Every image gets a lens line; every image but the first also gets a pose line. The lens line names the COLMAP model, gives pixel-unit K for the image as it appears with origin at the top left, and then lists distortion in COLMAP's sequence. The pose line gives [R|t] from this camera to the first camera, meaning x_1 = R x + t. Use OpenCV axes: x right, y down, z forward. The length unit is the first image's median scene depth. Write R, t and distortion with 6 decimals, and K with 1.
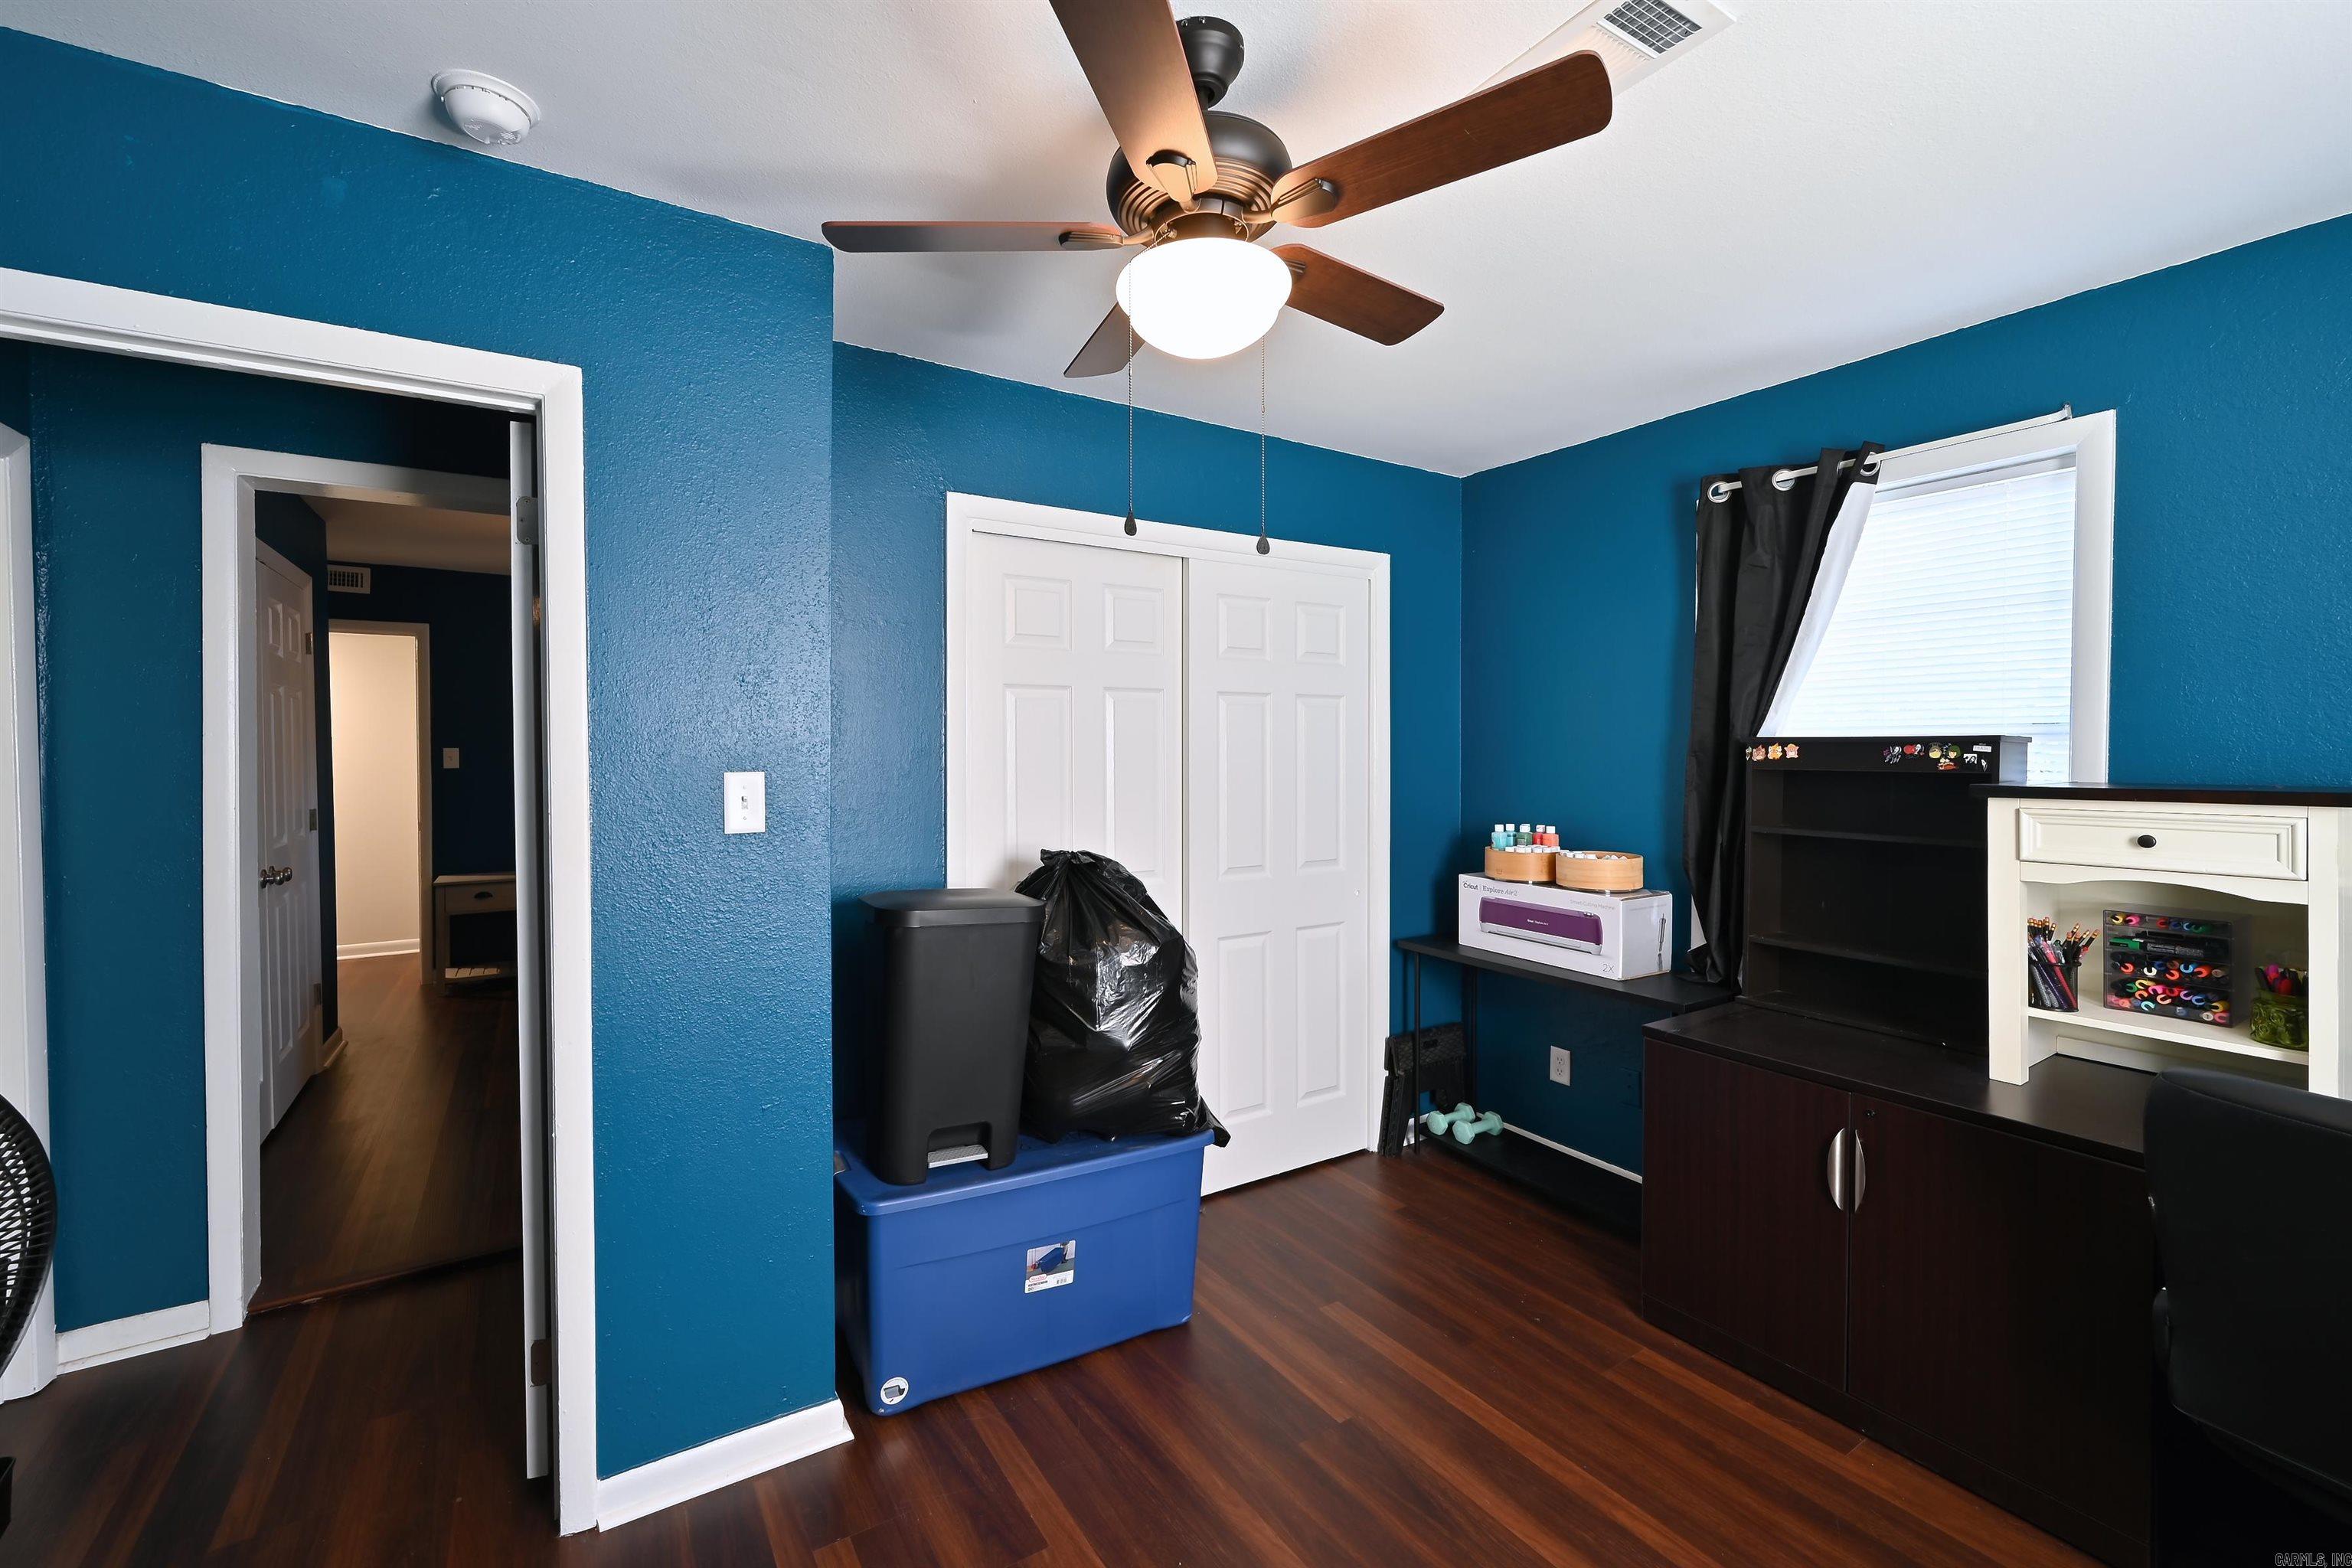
lens RADIAL K [[949.5, 0, 1176.0], [0, 949.5, 784.0], [0, 0, 1]] dist [0.000471, -0.000010]
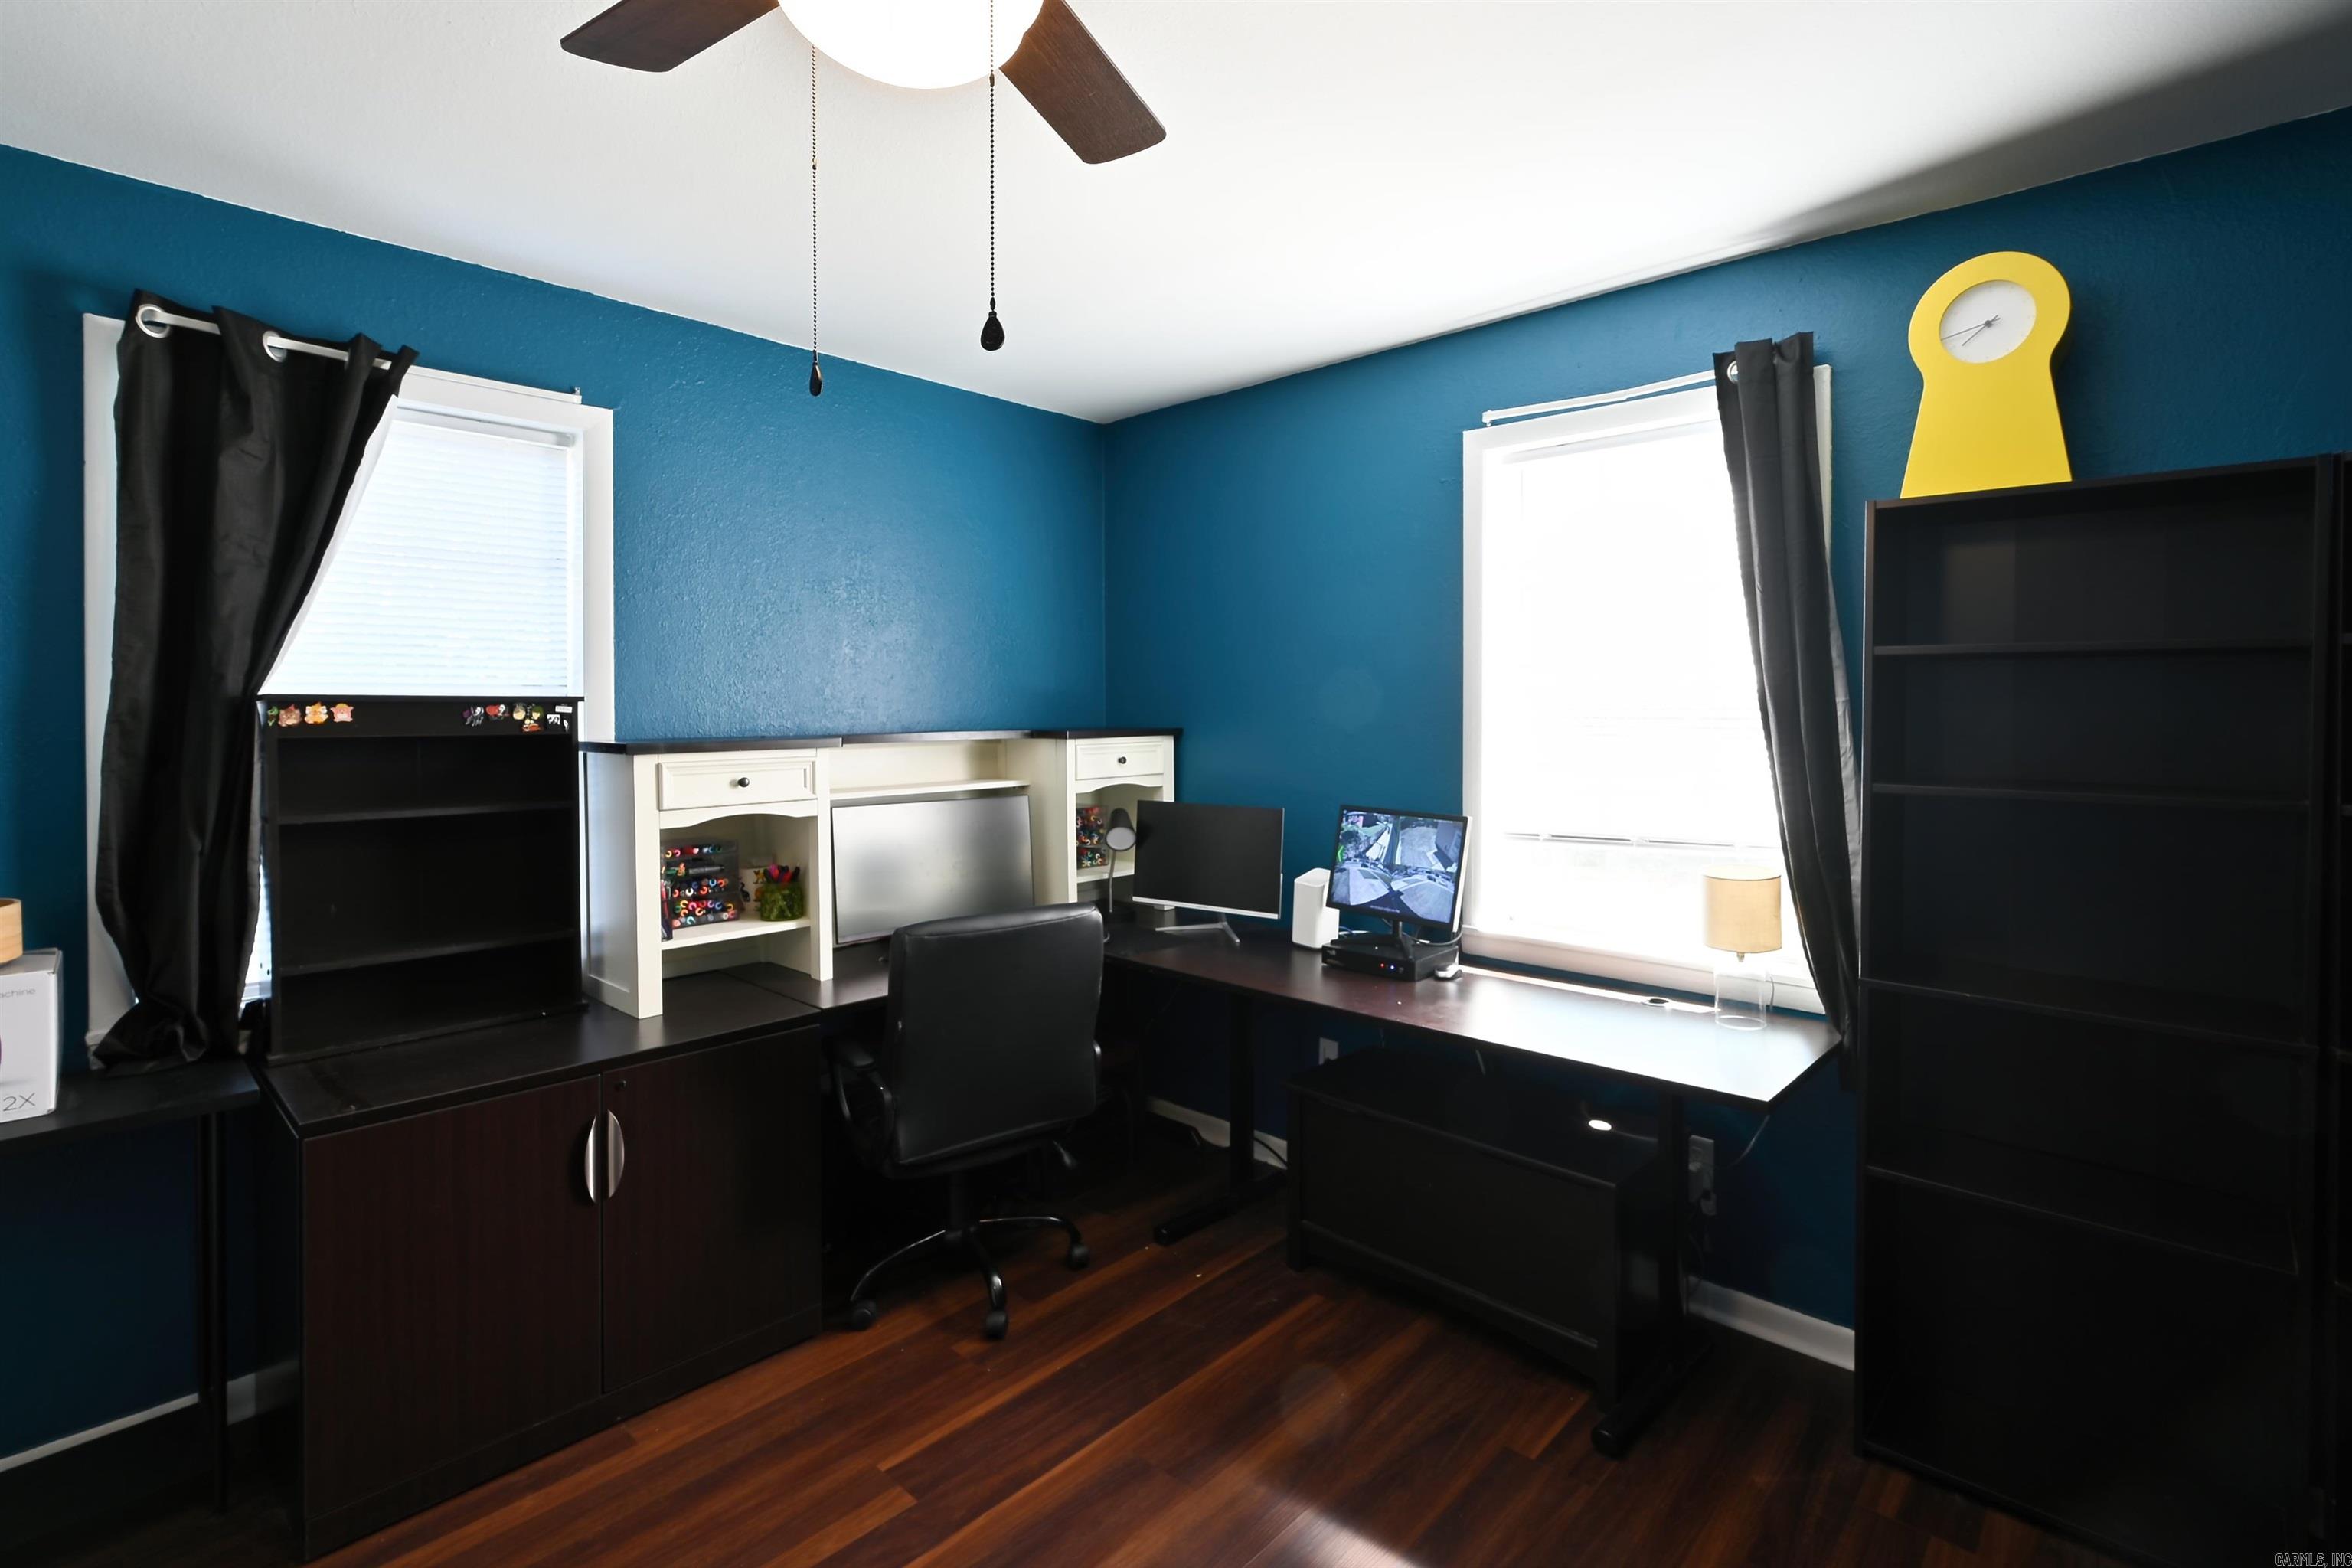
lens RADIAL K [[1139.3, 0, 1180.9], [0, 1139.3, 750.2], [0, 0, 1]] dist [-0.002601, -0.000516]
pose [[-0.250341, -0.034066, 0.967558, -0.474457], [0.039274, 0.998201, 0.045307, -0.022503], [-0.967361, 0.049342, -0.248552, 0.654322]]
